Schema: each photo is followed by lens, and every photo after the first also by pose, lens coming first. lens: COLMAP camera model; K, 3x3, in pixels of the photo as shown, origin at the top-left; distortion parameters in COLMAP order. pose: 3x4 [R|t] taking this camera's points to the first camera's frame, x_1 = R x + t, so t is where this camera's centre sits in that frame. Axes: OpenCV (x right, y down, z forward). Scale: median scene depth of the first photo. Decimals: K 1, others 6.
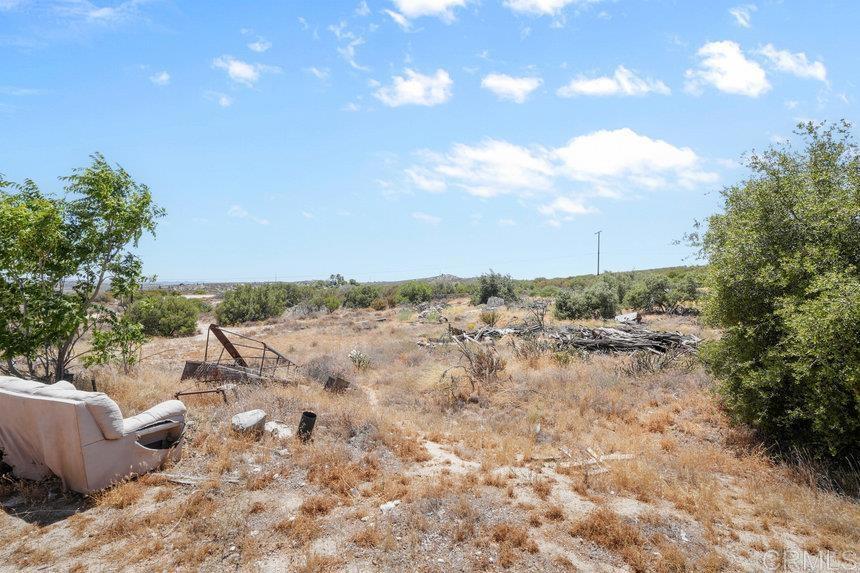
lens RADIAL K [[368.4, 0, 429.3], [0, 368.4, 289.6], [0, 0, 1]] dist [-0.002058, -0.000373]
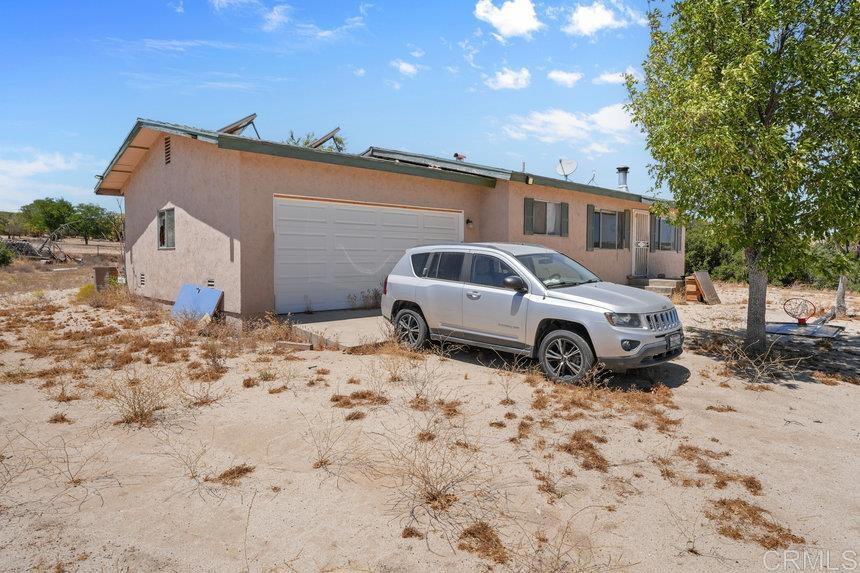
lens RADIAL K [[531.5, 0, 426.8], [0, 531.5, 285.6], [0, 0, 1]] dist [0.010050, 0.000006]
pose [[0.999961, 0.006363, -0.006166, -0.396997], [-0.006418, 0.999939, -0.008952, 0.436218], [0.006109, 0.008991, 0.999941, -1.462442]]
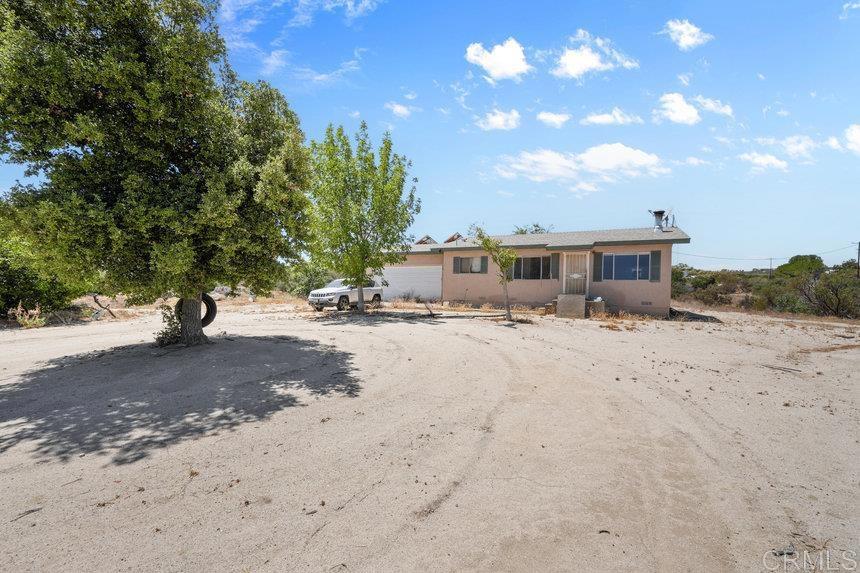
lens RADIAL K [[368.4, 0, 431.4], [0, 368.4, 285.2], [0, 0, 1]] dist [-0.002058, -0.000373]
pose [[1.000000, 0.000157, -0.000677, -0.361474], [-0.000158, 0.999998, -0.001861, 0.247762], [0.000677, 0.001861, 0.999998, -0.762815]]
